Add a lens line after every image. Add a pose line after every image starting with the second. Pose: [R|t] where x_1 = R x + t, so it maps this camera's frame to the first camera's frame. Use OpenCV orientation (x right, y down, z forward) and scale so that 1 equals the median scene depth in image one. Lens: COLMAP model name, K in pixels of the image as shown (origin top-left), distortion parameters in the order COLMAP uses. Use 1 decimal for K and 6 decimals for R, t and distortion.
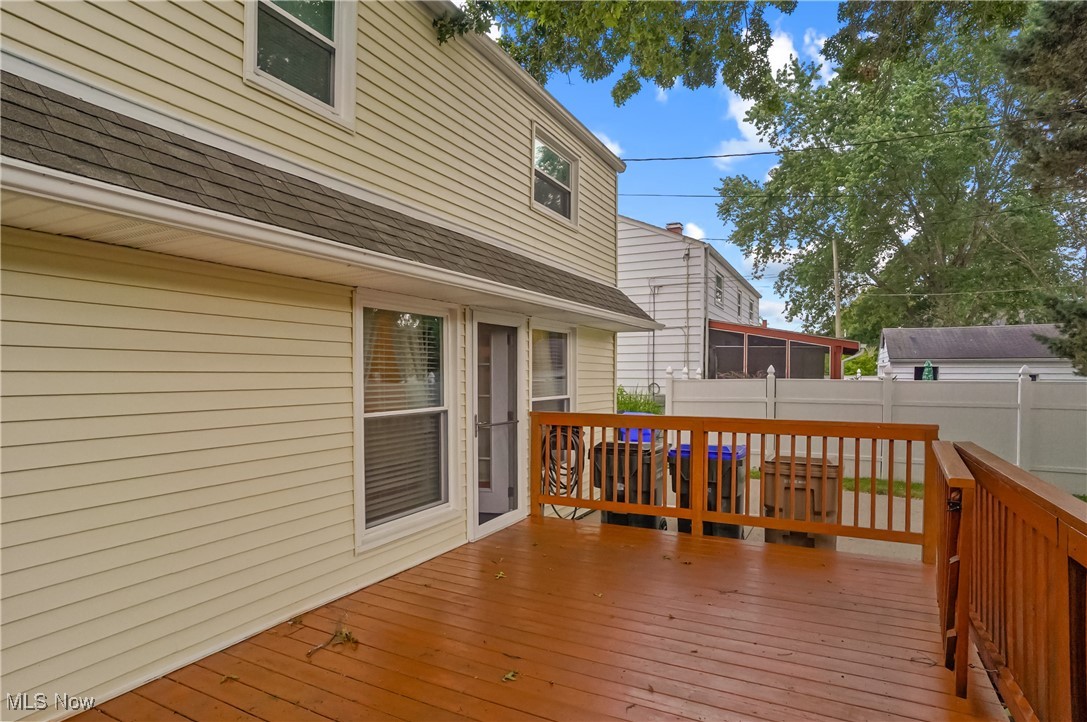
lens RADIAL K [[566.3, 0, 543.5], [0, 566.3, 361.0], [0, 0, 1]] dist [-0.051045, 0.000235]
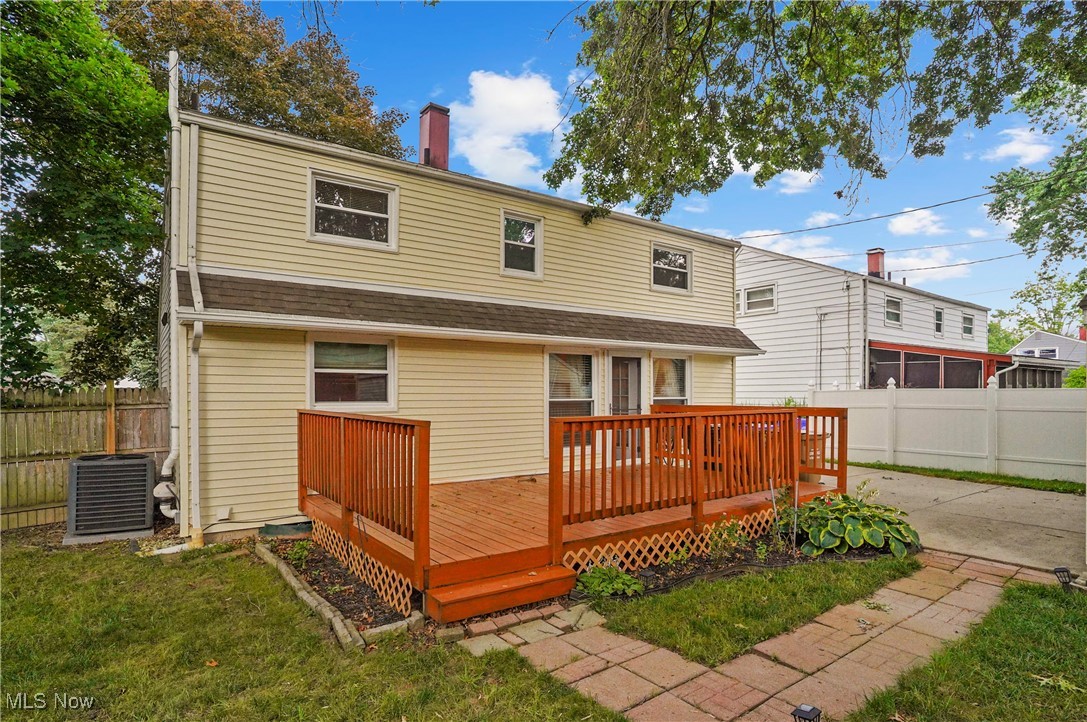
lens RADIAL K [[570.5, 0, 543.5], [0, 570.5, 342.3], [0, 0, 1]] dist [-0.125735, -0.000102]
pose [[0.890296, -0.037461, -0.453838, 0.457992], [0.005805, 0.997463, -0.070946, 0.016805], [0.455345, 0.060528, 0.888255, -0.694567]]
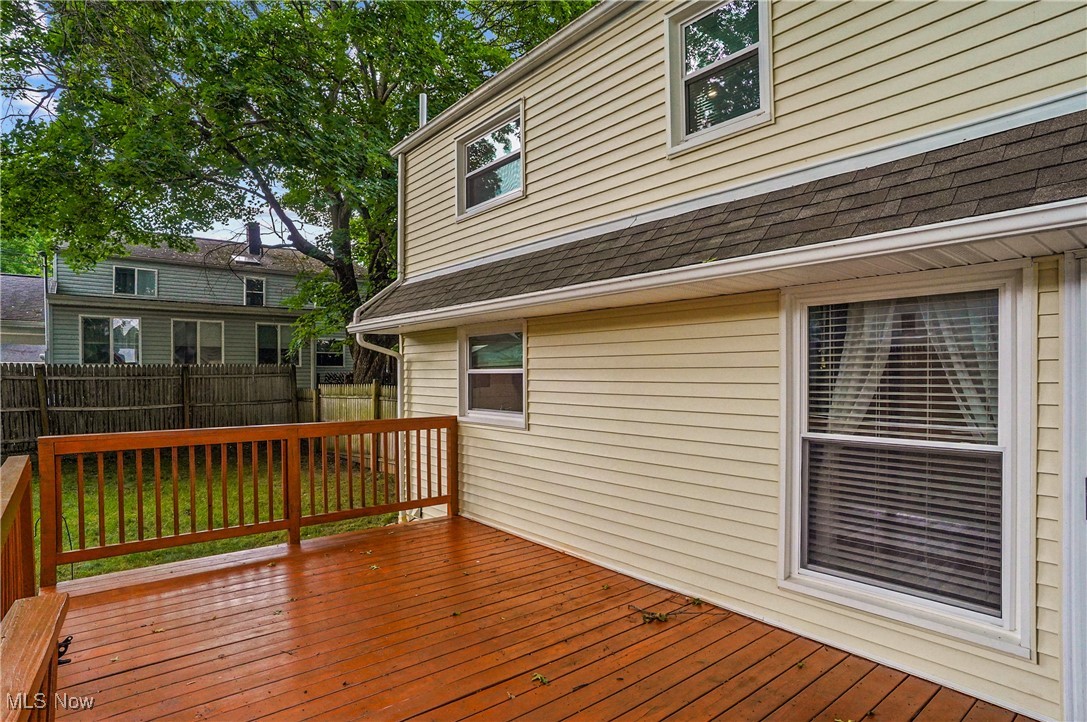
lens RADIAL K [[585.0, 0, 543.5], [0, 585.0, 361.0], [0, 0, 1]] dist [-0.056856, -0.000167]
pose [[-0.393385, -0.027106, -0.918974, 0.396609], [0.012906, 0.999304, -0.035000, 0.006940], [0.919283, -0.025629, -0.392762, 0.609331]]
